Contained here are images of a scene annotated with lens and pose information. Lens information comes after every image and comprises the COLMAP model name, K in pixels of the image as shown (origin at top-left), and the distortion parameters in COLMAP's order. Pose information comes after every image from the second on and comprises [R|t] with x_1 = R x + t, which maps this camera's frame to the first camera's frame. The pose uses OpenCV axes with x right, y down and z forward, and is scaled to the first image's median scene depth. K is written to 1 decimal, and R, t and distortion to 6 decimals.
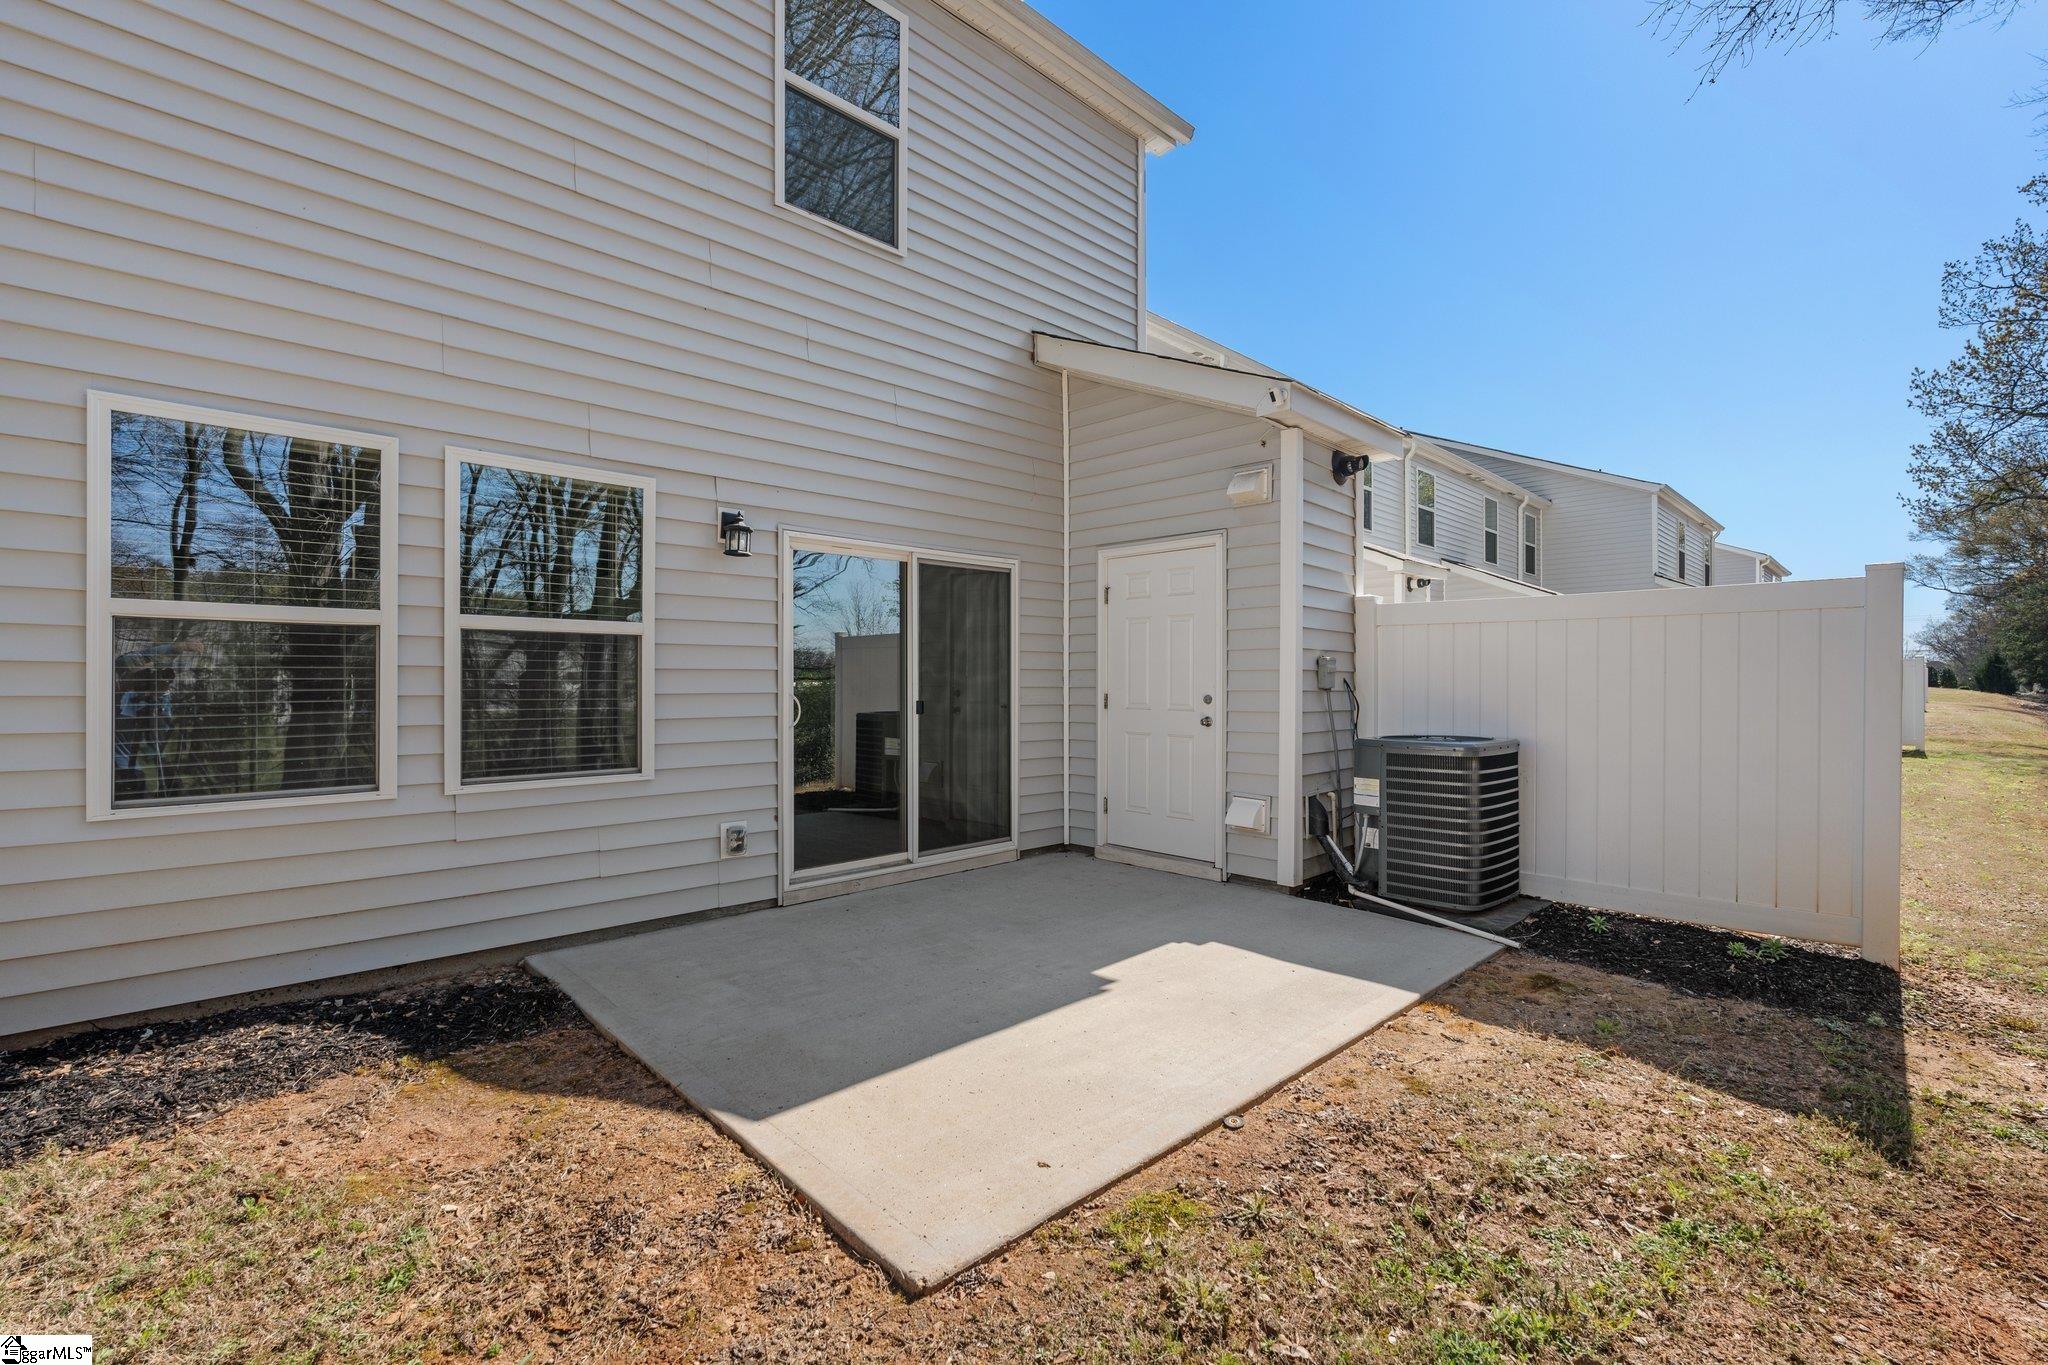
lens RADIAL K [[896.8, 0, 1041.3], [0, 896.8, 671.6], [0, 0, 1]] dist [-0.002903, -0.000049]
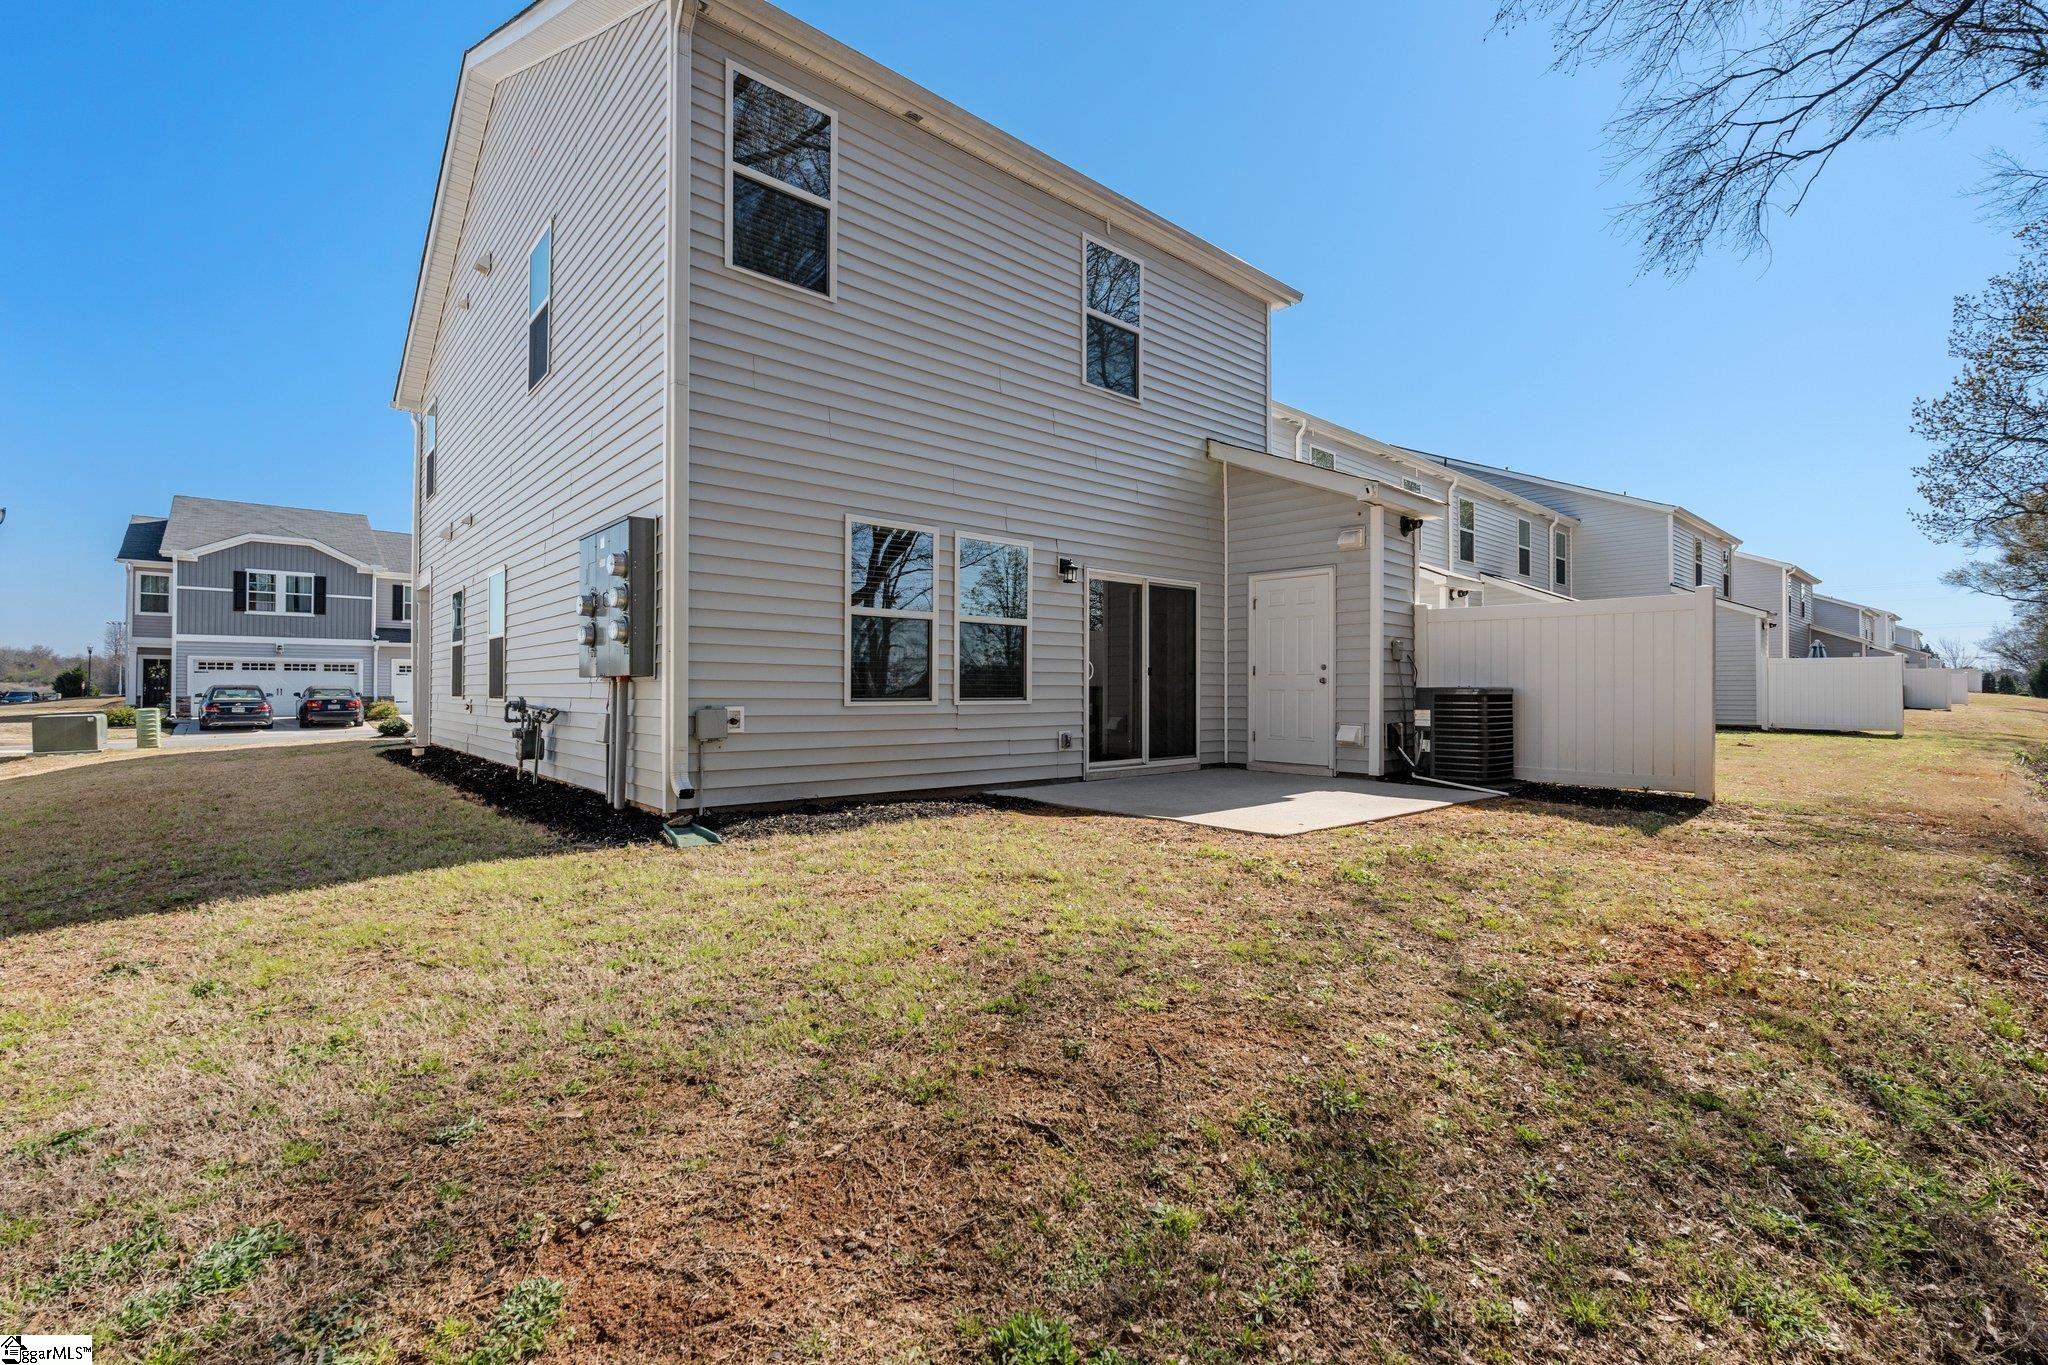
lens RADIAL K [[896.8, 0, 1041.3], [0, 896.8, 671.6], [0, 0, 1]] dist [-0.002903, -0.000049]
pose [[0.999040, 0.001208, -0.043781, -0.257854], [-0.001604, 0.999958, -0.009006, 0.054131], [0.043768, 0.009067, 0.999001, -0.661201]]
